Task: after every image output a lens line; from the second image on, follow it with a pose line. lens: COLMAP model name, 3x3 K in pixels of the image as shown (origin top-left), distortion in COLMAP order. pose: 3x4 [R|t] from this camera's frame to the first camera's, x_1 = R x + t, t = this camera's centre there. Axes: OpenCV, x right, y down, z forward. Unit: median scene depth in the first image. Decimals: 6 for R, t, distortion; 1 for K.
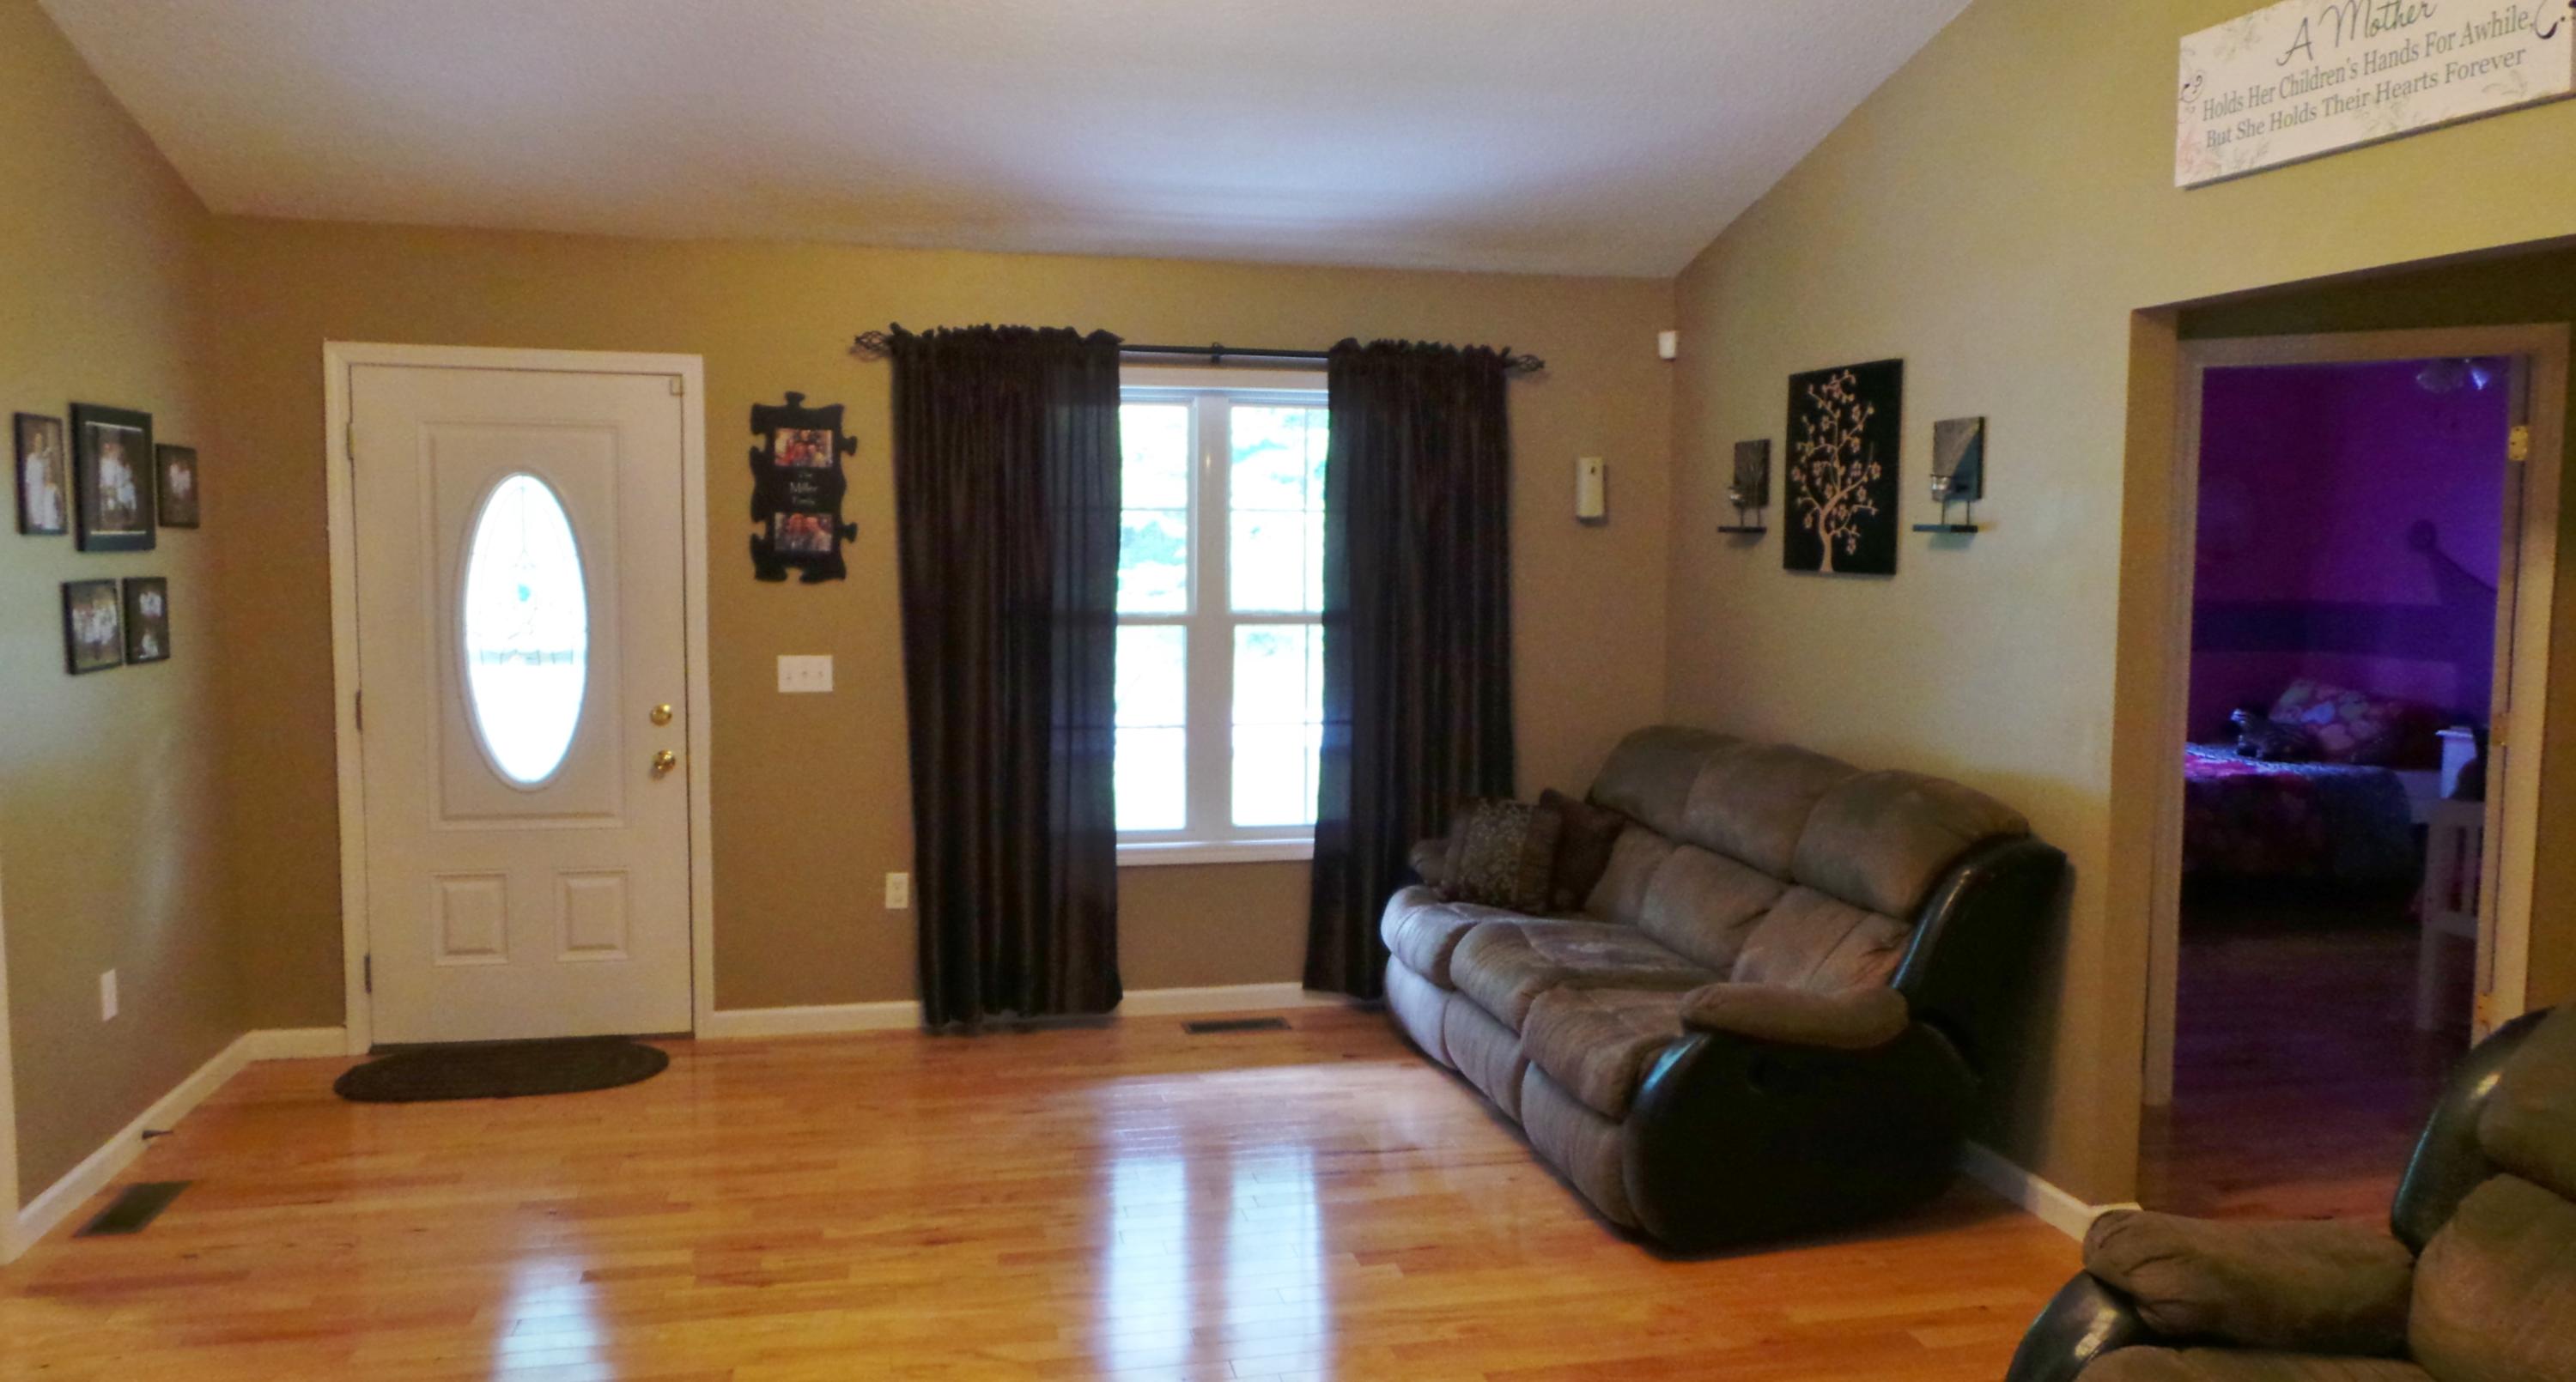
lens RADIAL K [[1831.0, 0, 1288.0], [0, 1831.0, 691.0], [0, 0, 1]] dist [-0.027795, -0.000136]
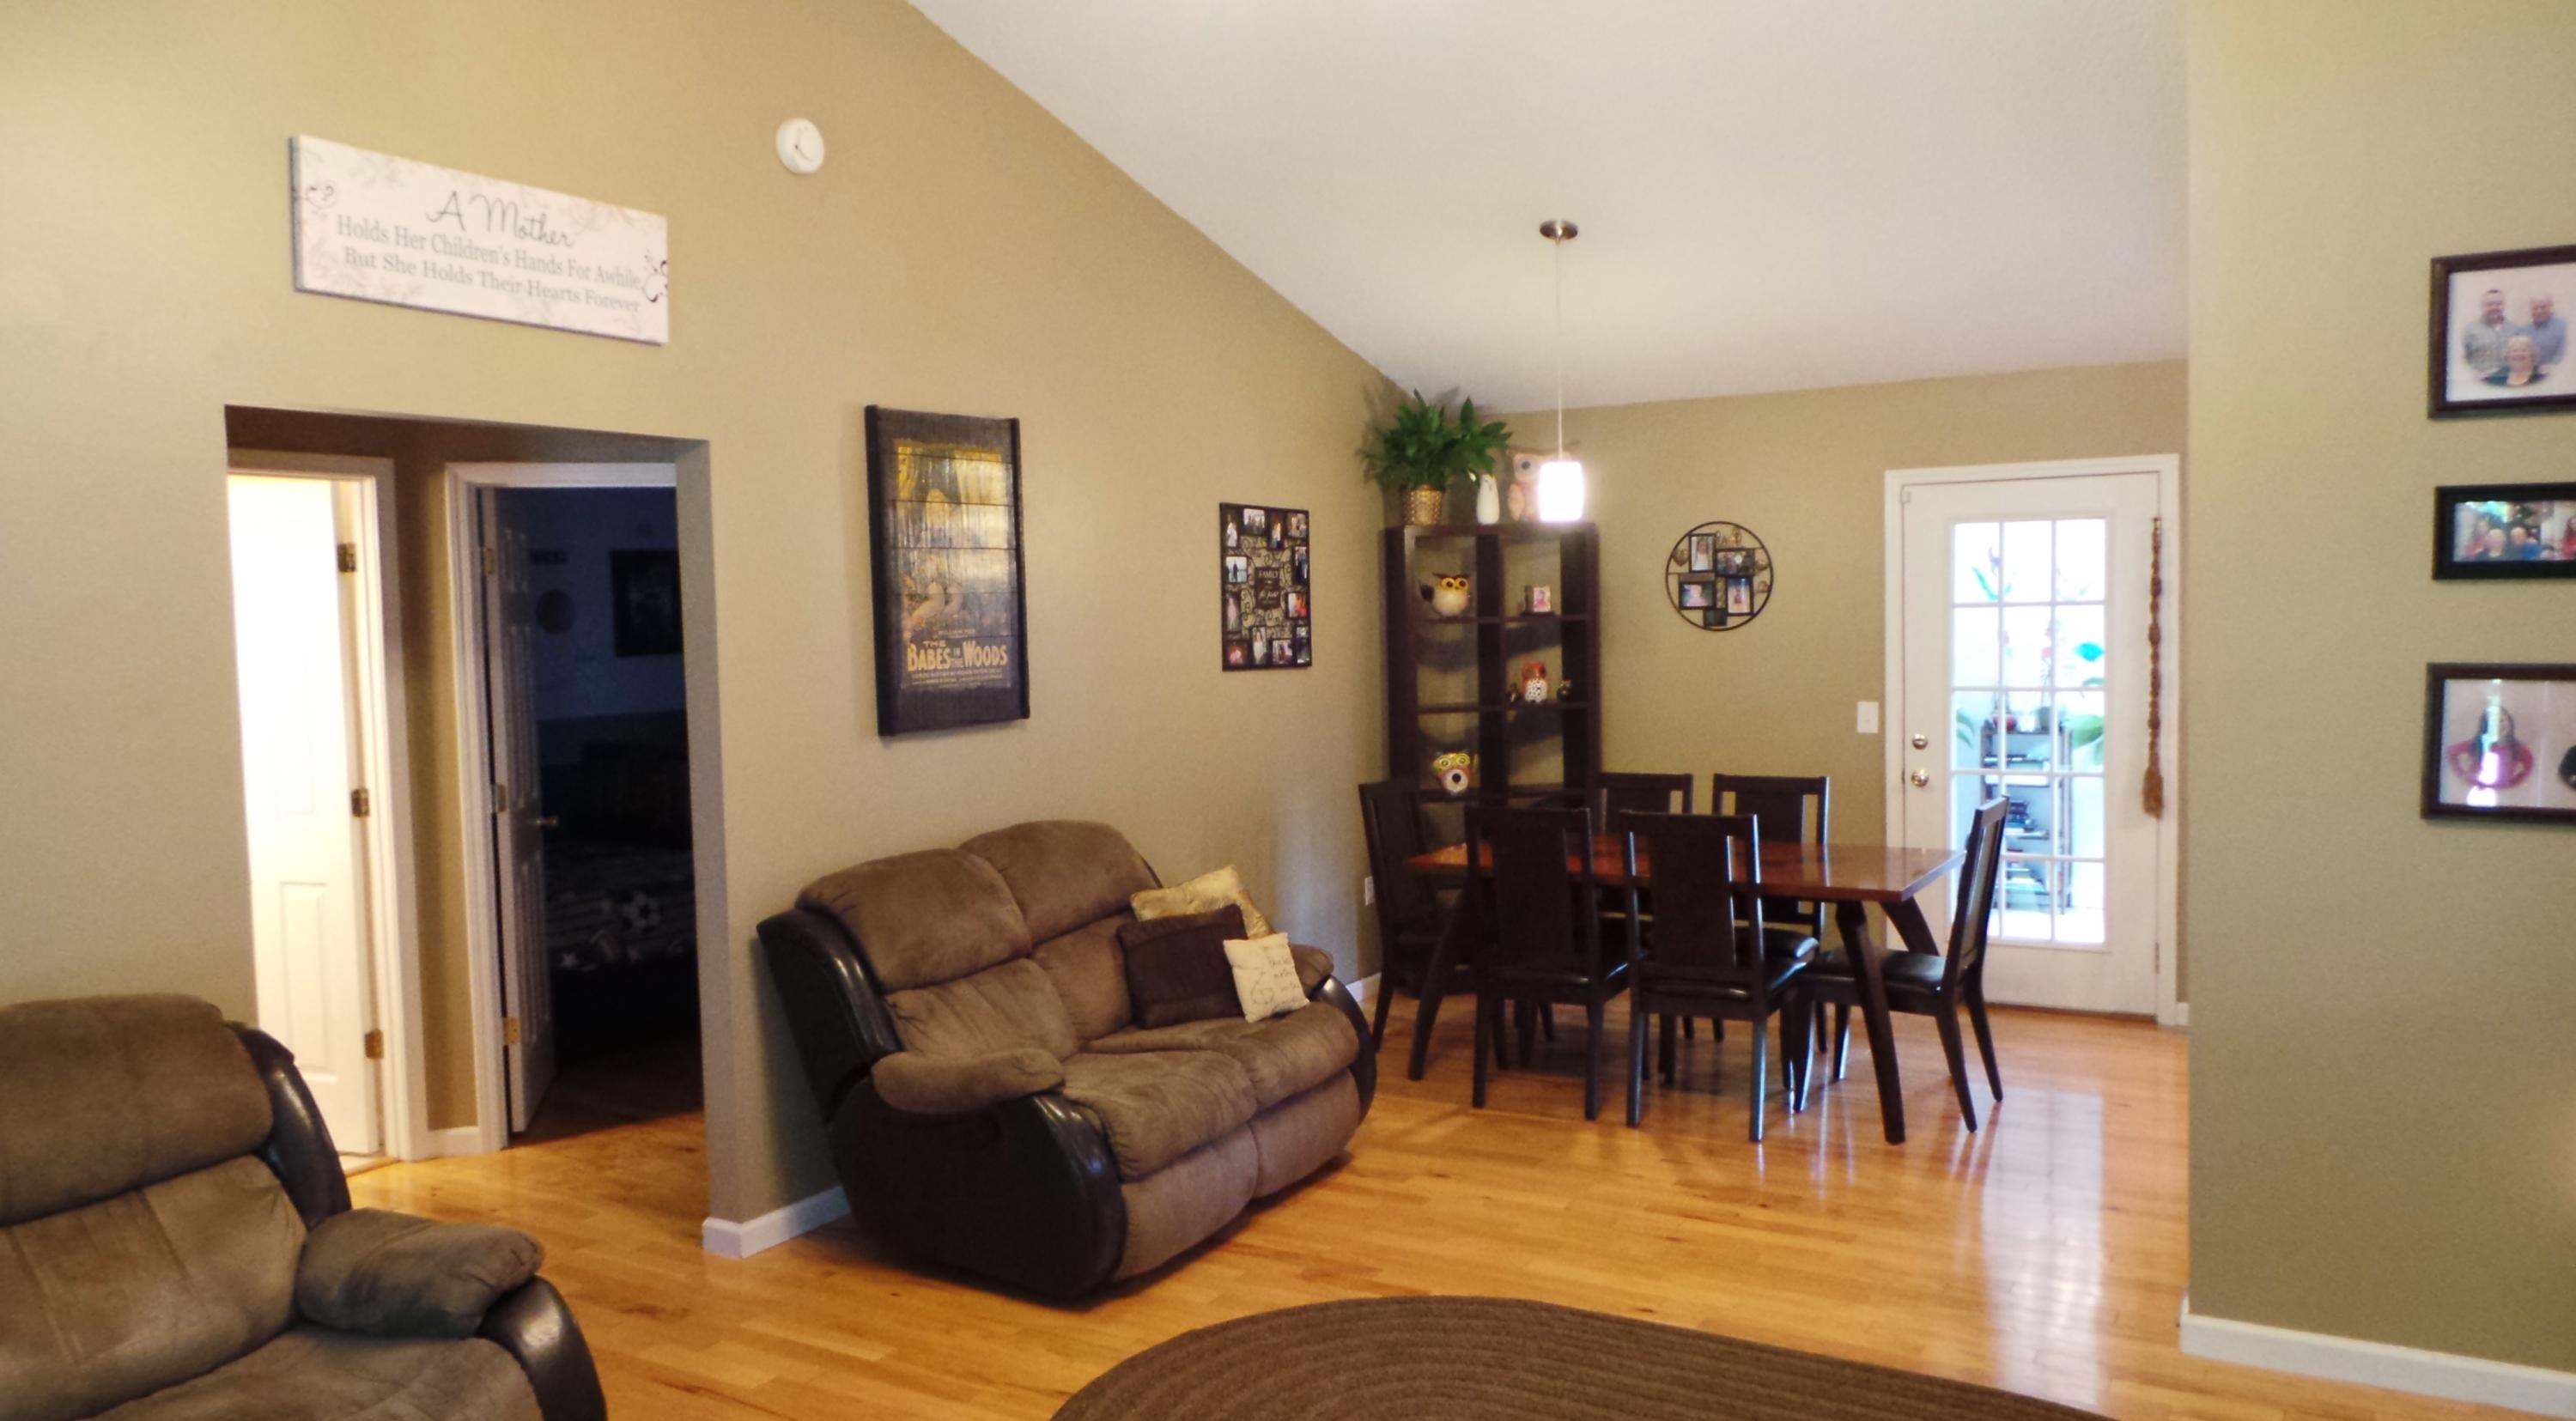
lens RADIAL K [[1832.3, 0, 1288.0], [0, 1832.3, 710.5], [0, 0, 1]] dist [0.025102, -0.002103]
pose [[-0.733192, -0.030122, 0.679354, -0.627200], [0.076297, 0.989067, 0.126197, -0.153442], [-0.675728, 0.144359, -0.722878, 1.531414]]
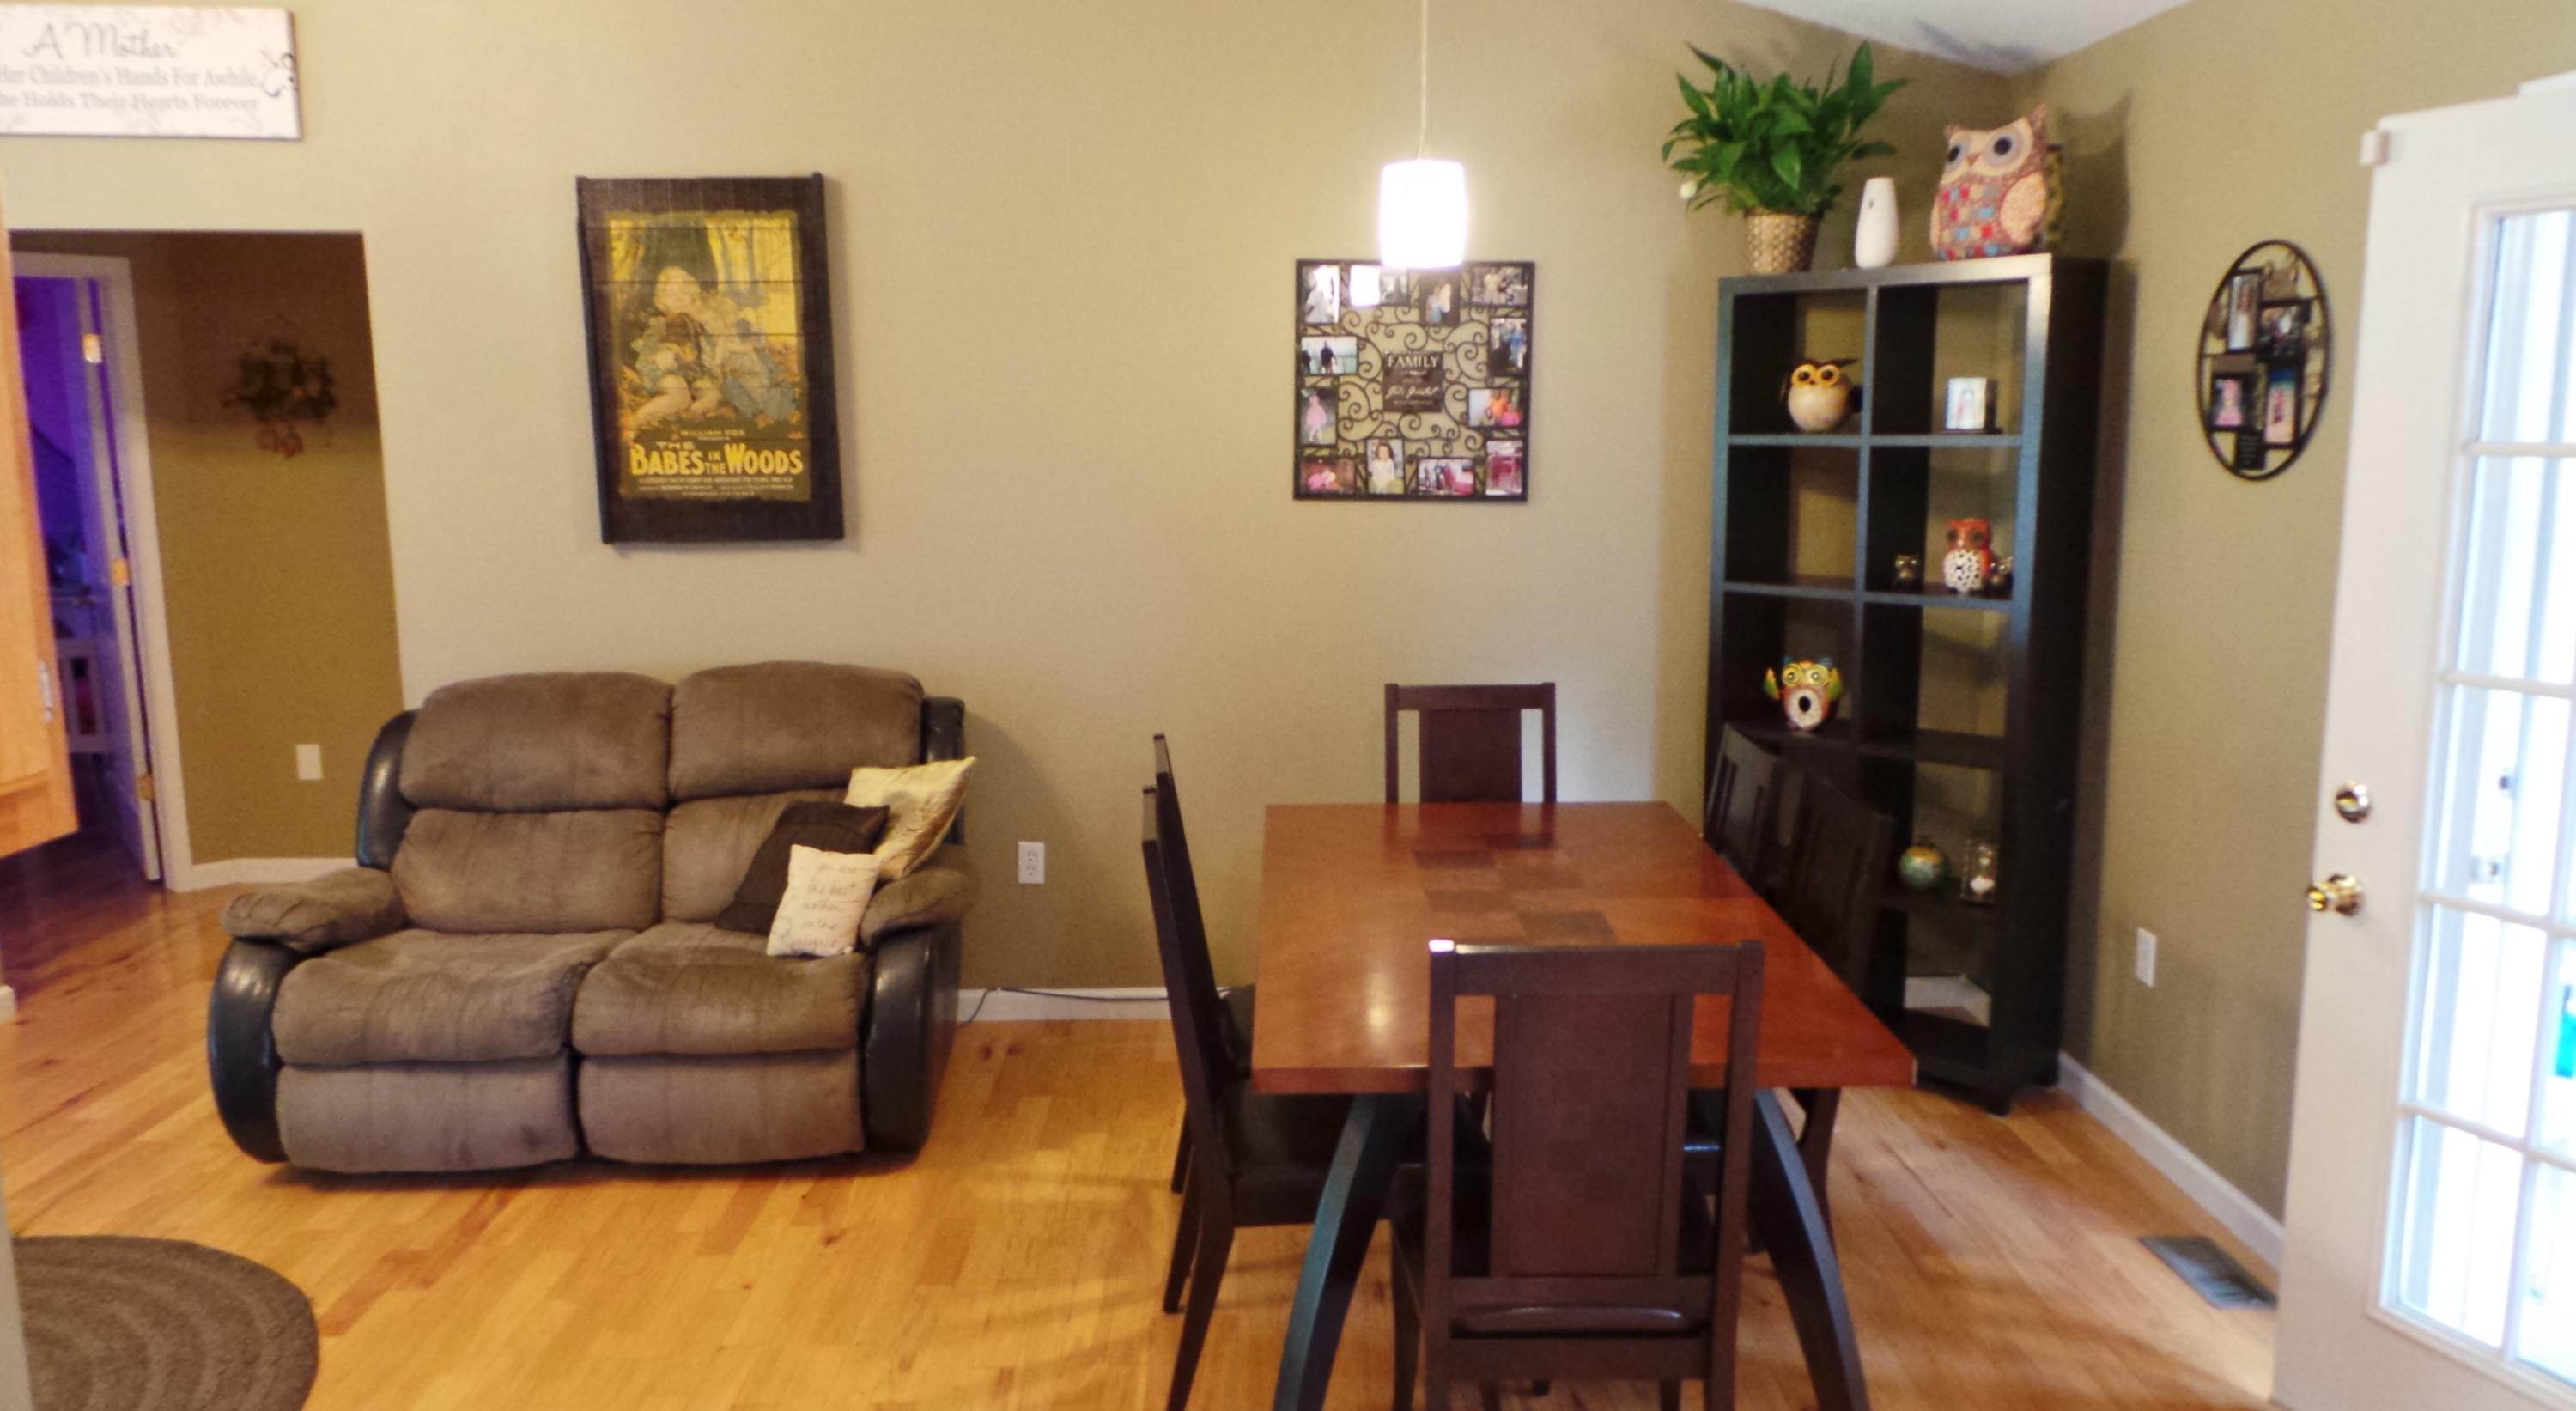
lens RADIAL K [[1840.6, 0, 1288.0], [0, 1840.6, 705.5], [0, 0, 1]] dist [0.025489, -0.002901]
pose [[0.199862, -0.164959, 0.965838, -0.632761], [0.090898, 0.984597, 0.149354, -0.009600], [-0.975599, 0.057943, 0.211778, -0.123106]]
